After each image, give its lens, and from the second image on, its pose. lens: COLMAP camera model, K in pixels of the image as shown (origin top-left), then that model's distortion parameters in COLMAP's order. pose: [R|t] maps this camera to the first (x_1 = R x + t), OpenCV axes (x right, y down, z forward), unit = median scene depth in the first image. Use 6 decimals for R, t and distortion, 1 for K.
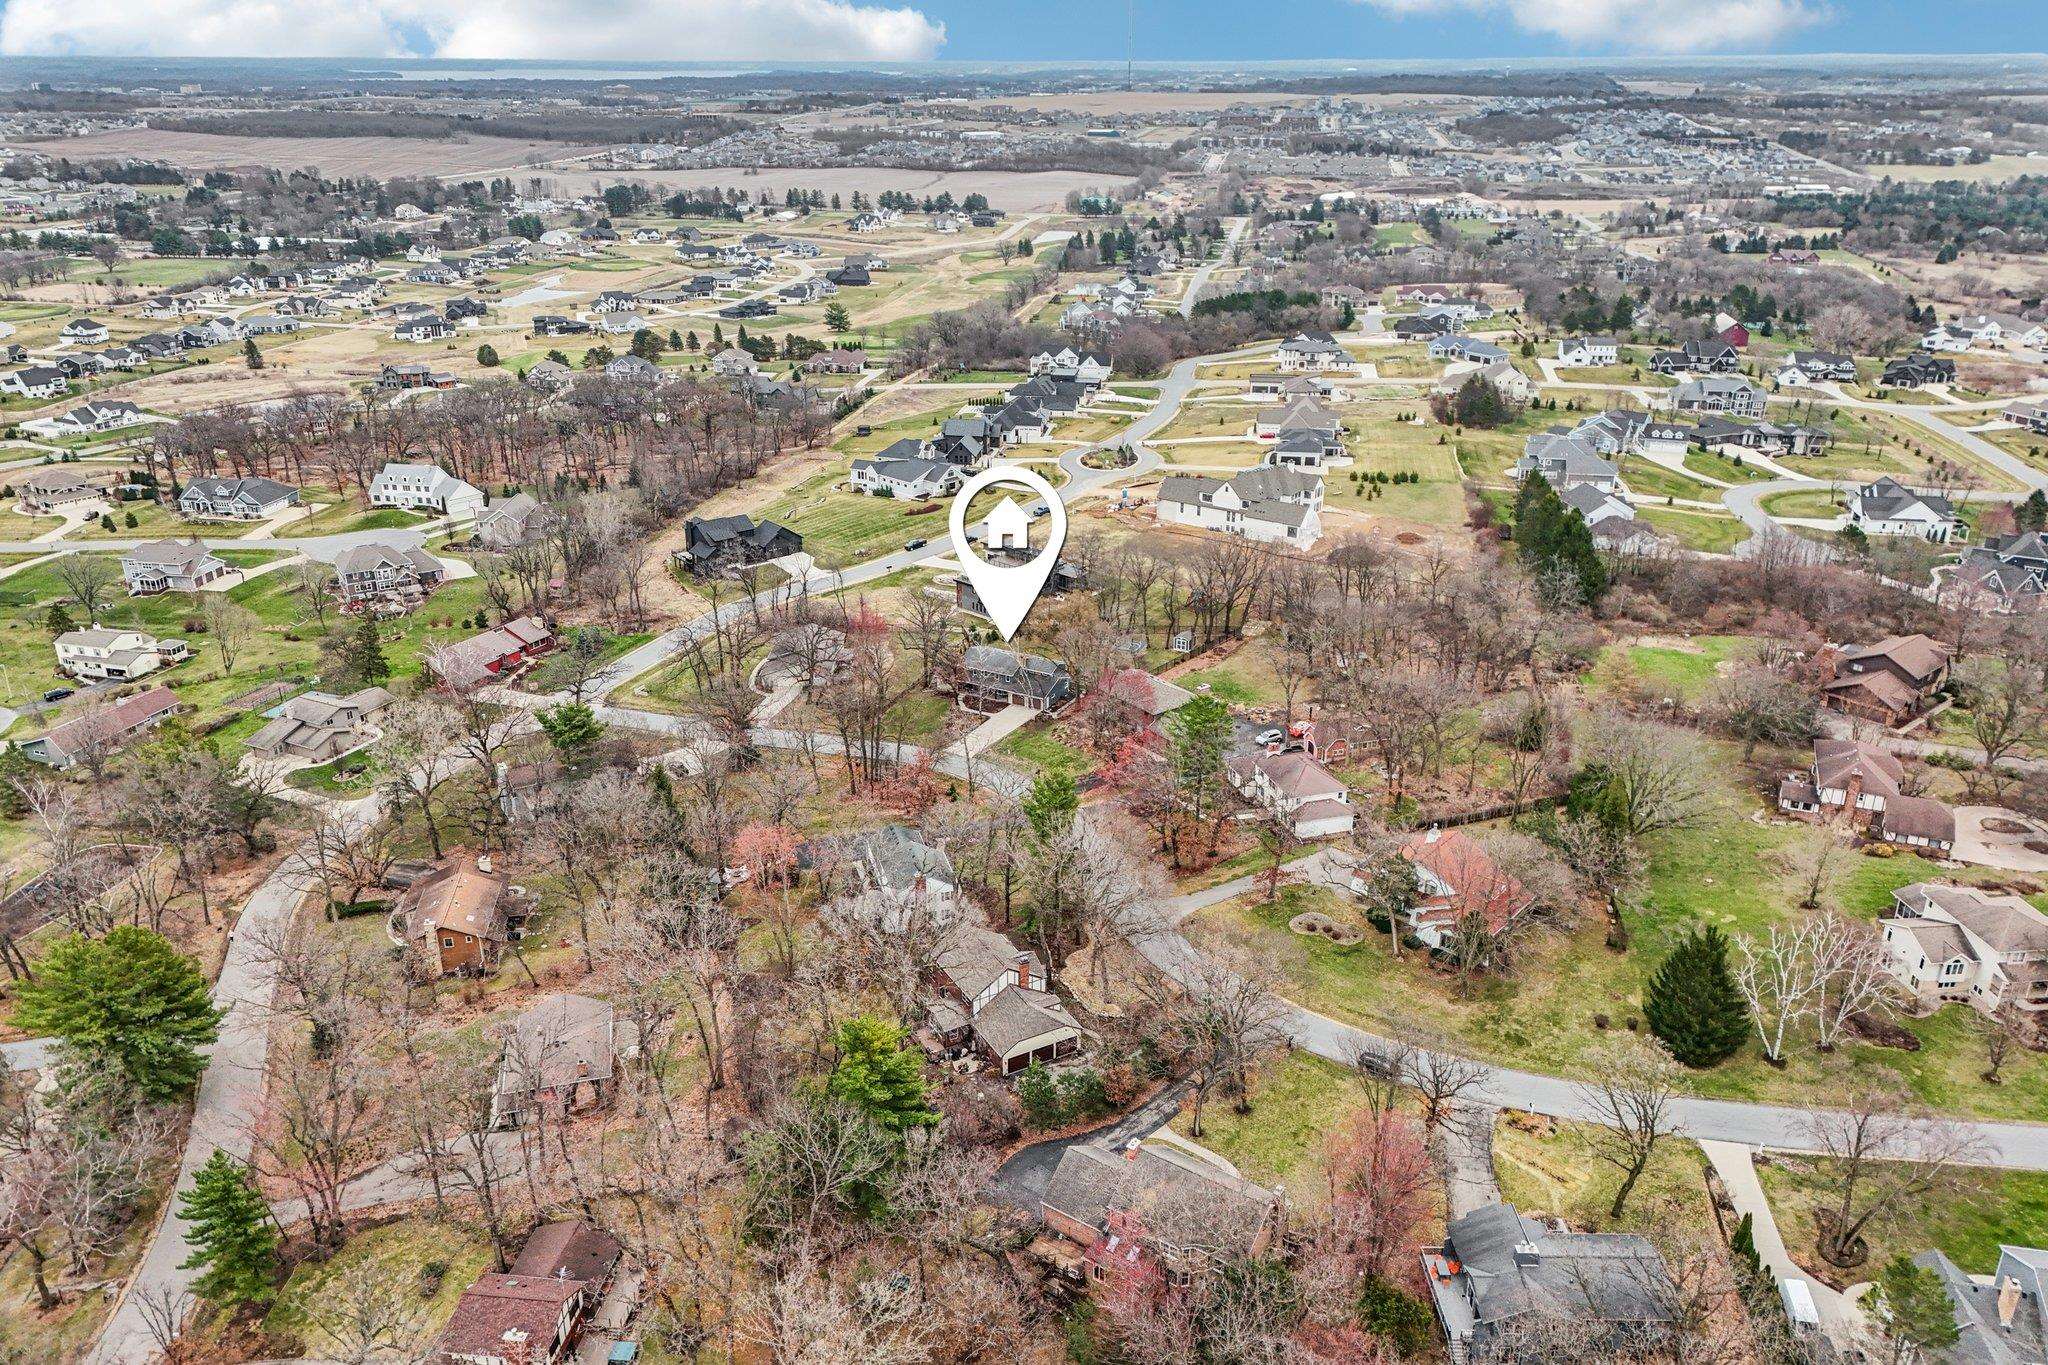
lens RADIAL K [[1510.4, 0, 1027.7], [0, 1510.4, 681.6], [0, 0, 1]] dist [0.046386, -0.020394]
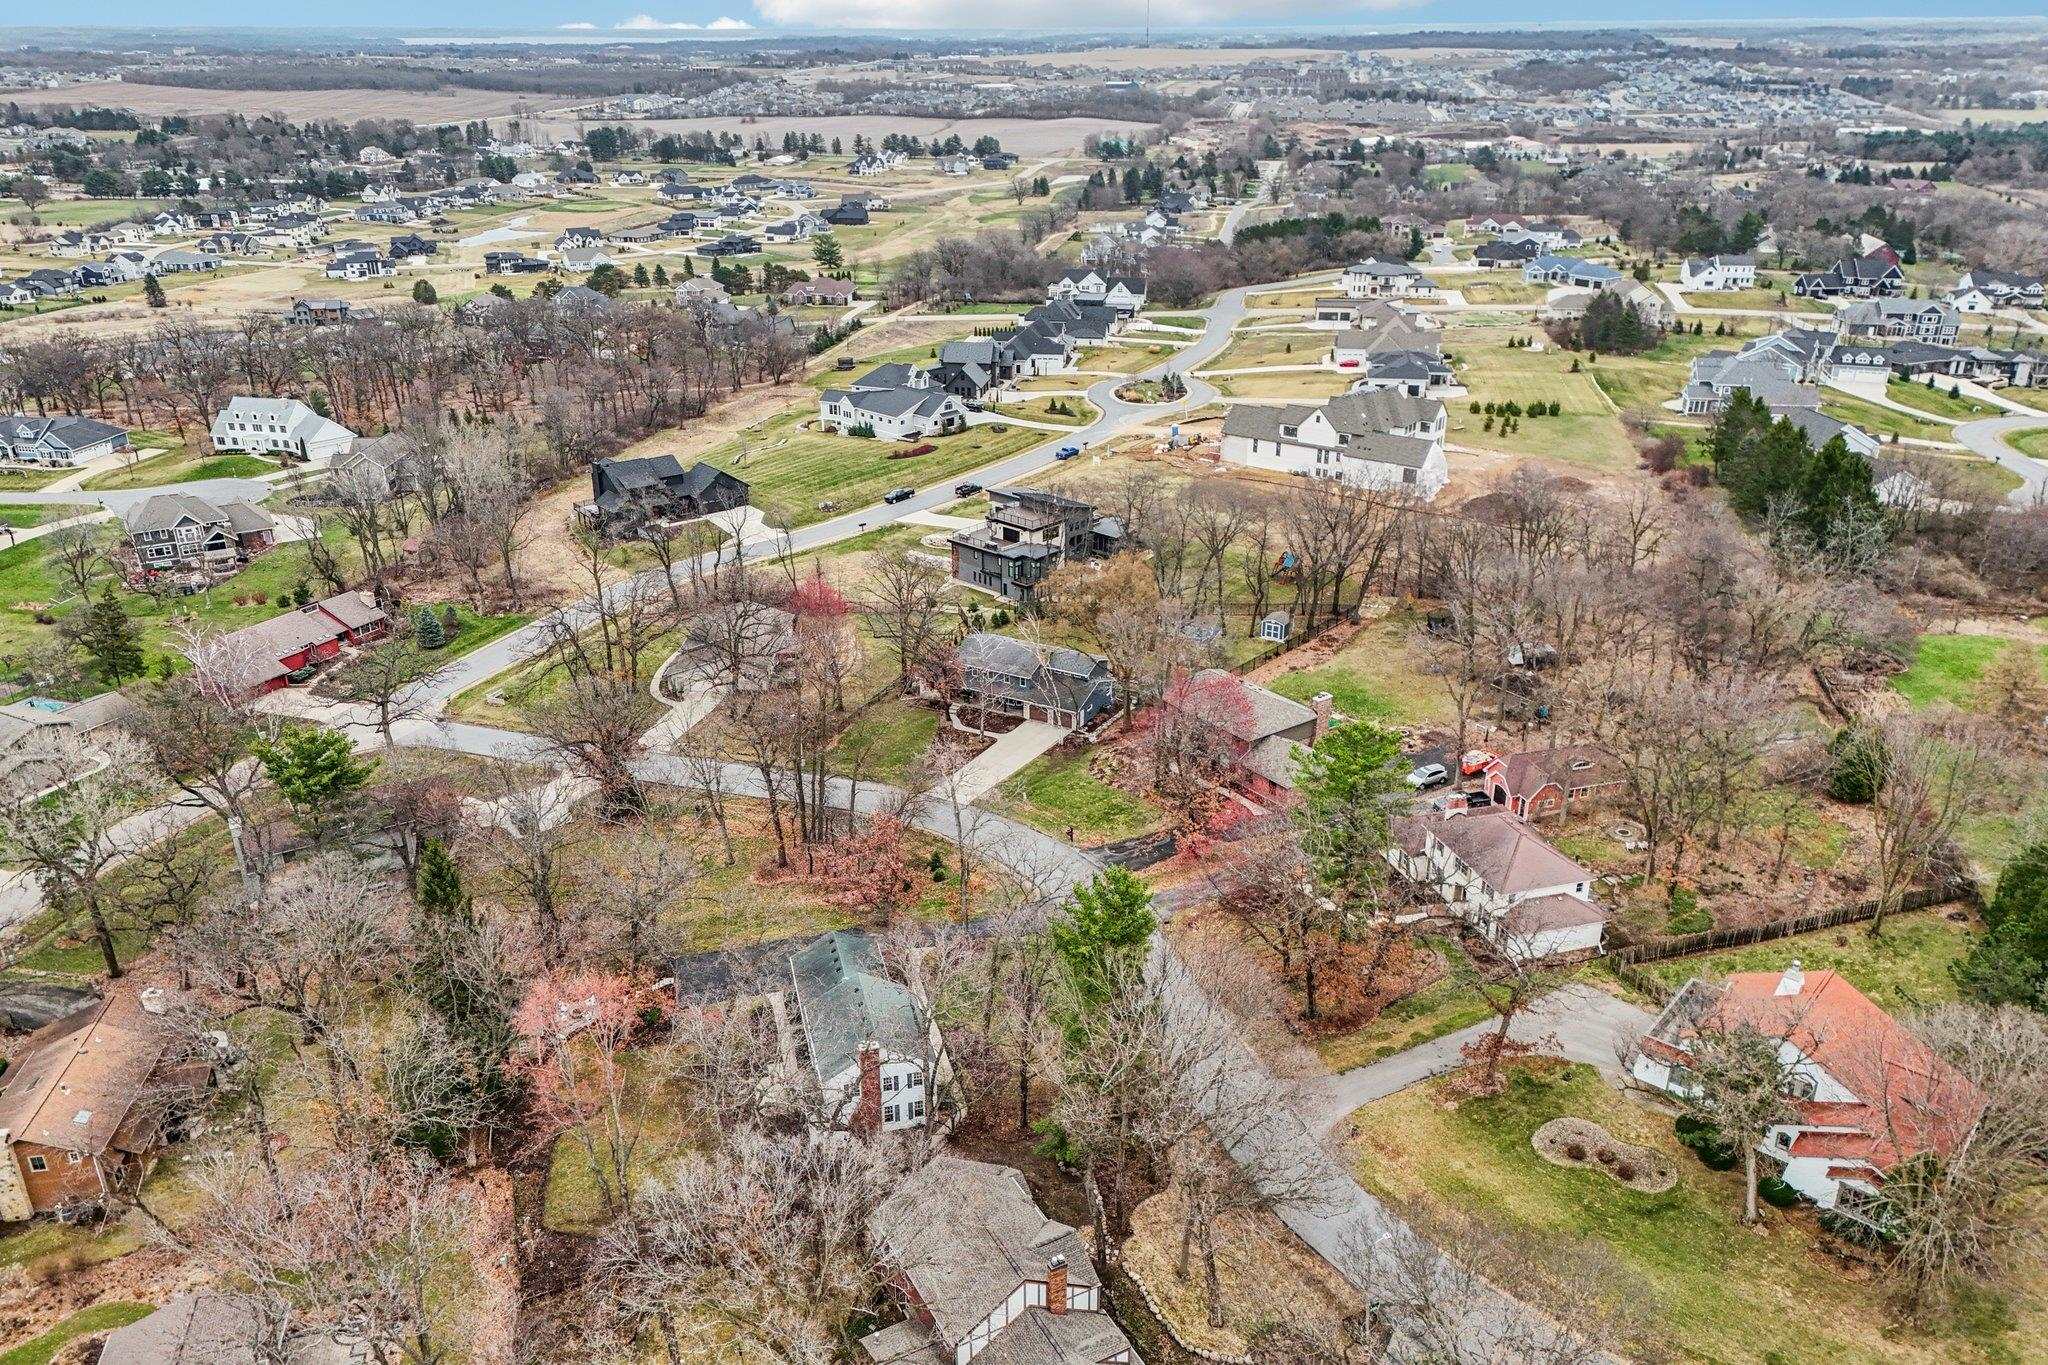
lens RADIAL K [[1510.4, 0, 1015.4], [0, 1510.4, 681.6], [0, 0, 1]] dist [0.046386, -0.020394]
pose [[0.999861, 0.000902, -0.016649, -0.003148], [-0.000652, 0.999888, 0.014976, -0.007222], [0.016660, -0.014963, 0.999749, 0.190367]]
